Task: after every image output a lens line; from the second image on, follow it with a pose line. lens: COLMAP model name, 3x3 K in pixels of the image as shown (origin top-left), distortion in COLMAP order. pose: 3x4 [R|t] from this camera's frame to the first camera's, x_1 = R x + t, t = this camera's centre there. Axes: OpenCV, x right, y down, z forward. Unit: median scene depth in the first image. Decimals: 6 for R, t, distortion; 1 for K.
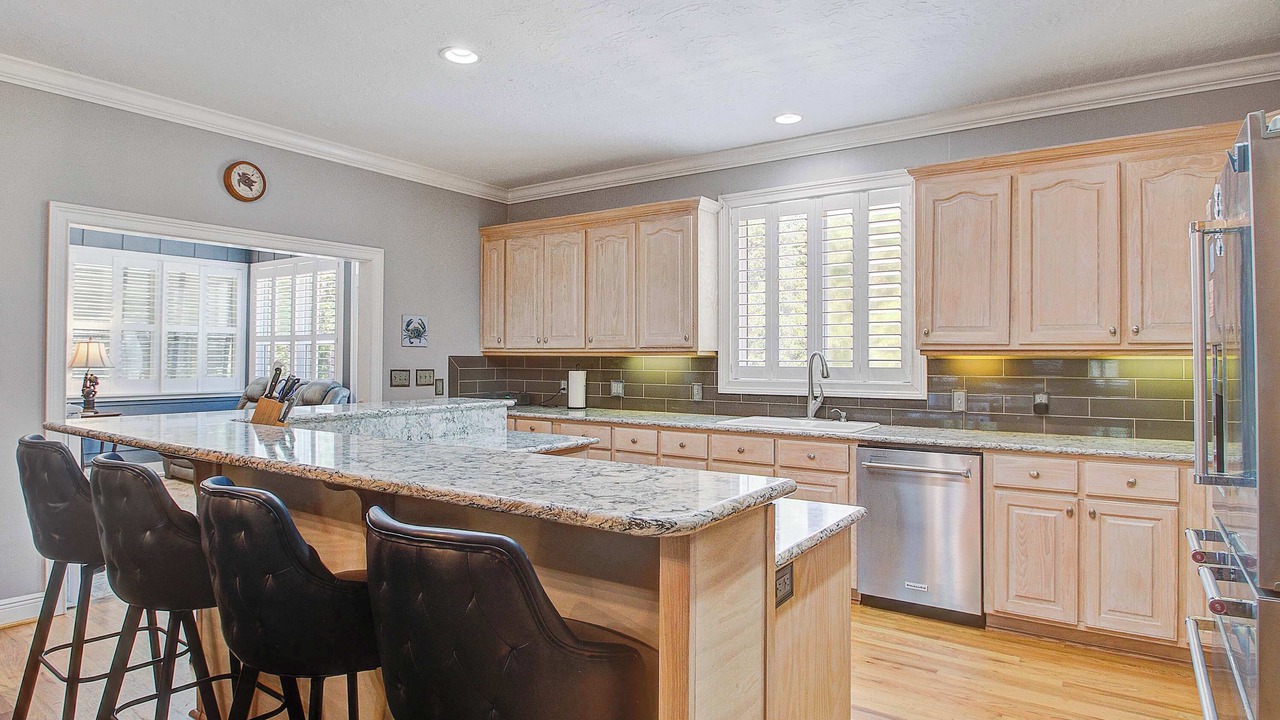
lens RADIAL K [[697.6, 0, 639.2], [0, 697.6, 355.0], [0, 0, 1]] dist [-0.023911, 0.002291]
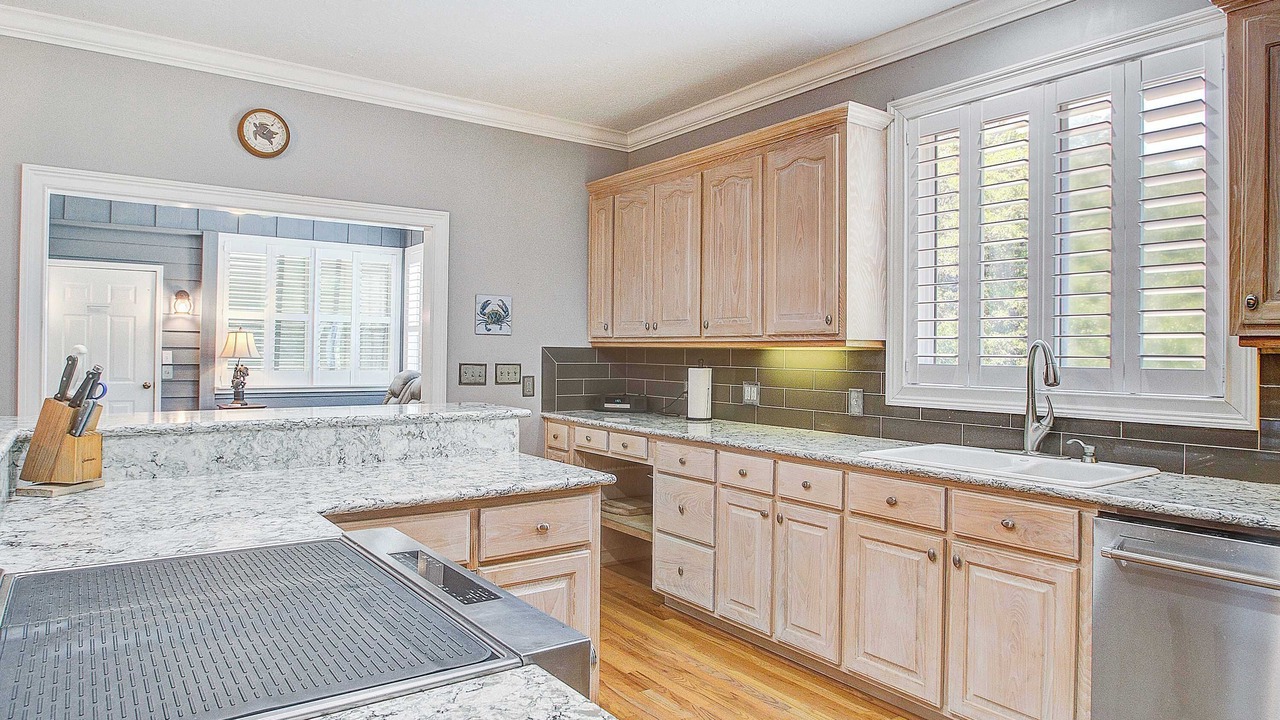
lens RADIAL K [[765.4, 0, 637.9], [0, 765.4, 351.2], [0, 0, 1]] dist [-0.020420, -0.003555]
pose [[0.941864, 0.006381, -0.335932, 0.136830], [-0.006142, 0.999980, 0.001774, 0.004412], [0.335937, 0.000392, 0.941884, 0.253873]]
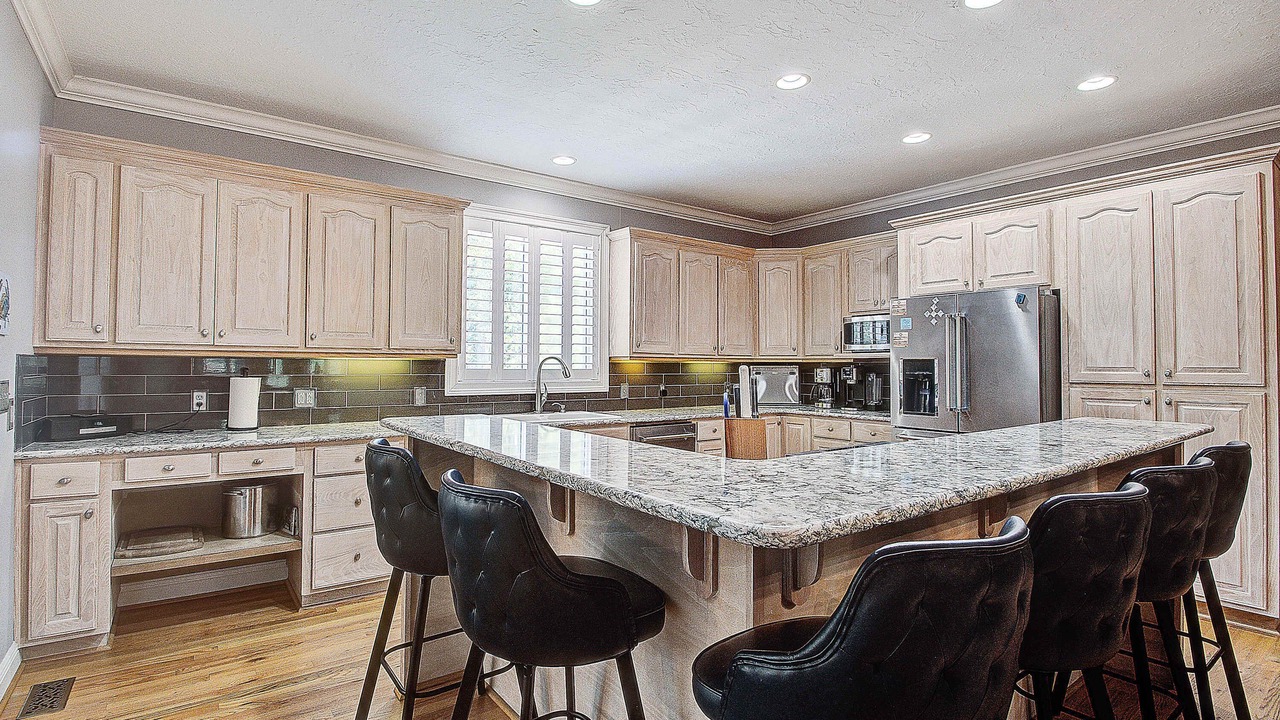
lens RADIAL K [[620.9, 0, 635.0], [0, 620.9, 347.5], [0, 0, 1]] dist [-0.006938, -0.001044]
pose [[0.317867, 0.024676, 0.947814, -0.652665], [-0.009593, 0.999694, -0.022809, 0.002662], [-0.948087, -0.001842, 0.318006, 0.470681]]
